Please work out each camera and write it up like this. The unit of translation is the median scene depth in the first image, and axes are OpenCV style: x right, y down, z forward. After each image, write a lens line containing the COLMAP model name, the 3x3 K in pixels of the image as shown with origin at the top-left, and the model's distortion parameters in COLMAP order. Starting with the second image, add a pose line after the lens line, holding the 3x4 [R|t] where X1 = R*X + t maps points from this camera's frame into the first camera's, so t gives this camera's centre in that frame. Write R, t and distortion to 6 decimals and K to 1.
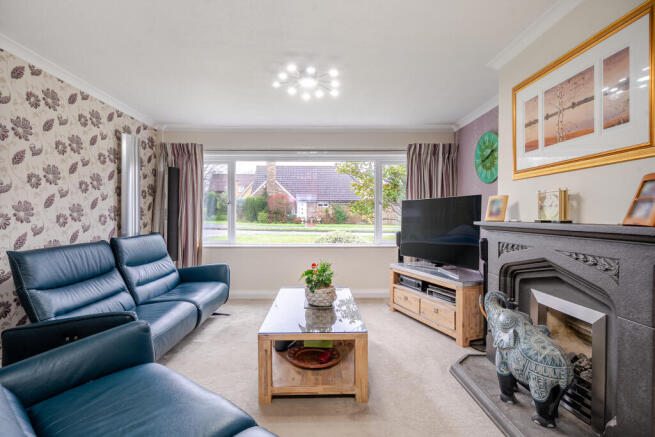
lens RADIAL K [[316.7, 0, 327.5], [0, 316.7, 218.5], [0, 0, 1]] dist [-0.000281, 0.001000]
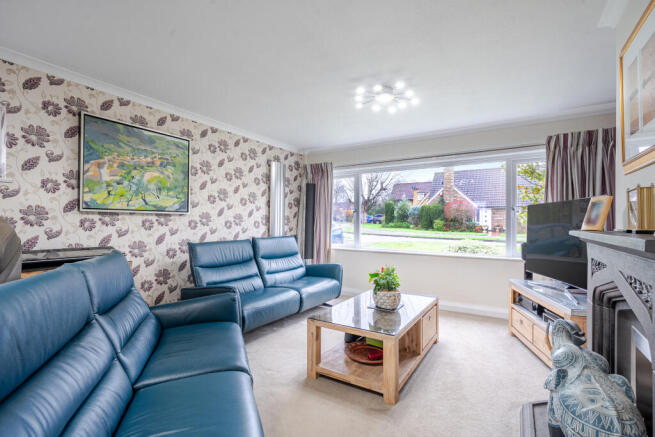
lens RADIAL K [[316.7, 0, 327.5], [0, 316.7, 218.5], [0, 0, 1]] dist [-0.000281, 0.001000]
pose [[0.828218, -0.002141, -0.560402, 0.318068], [-0.011731, 0.999707, -0.021157, 0.001983], [0.560283, 0.024096, 0.827951, 0.013298]]
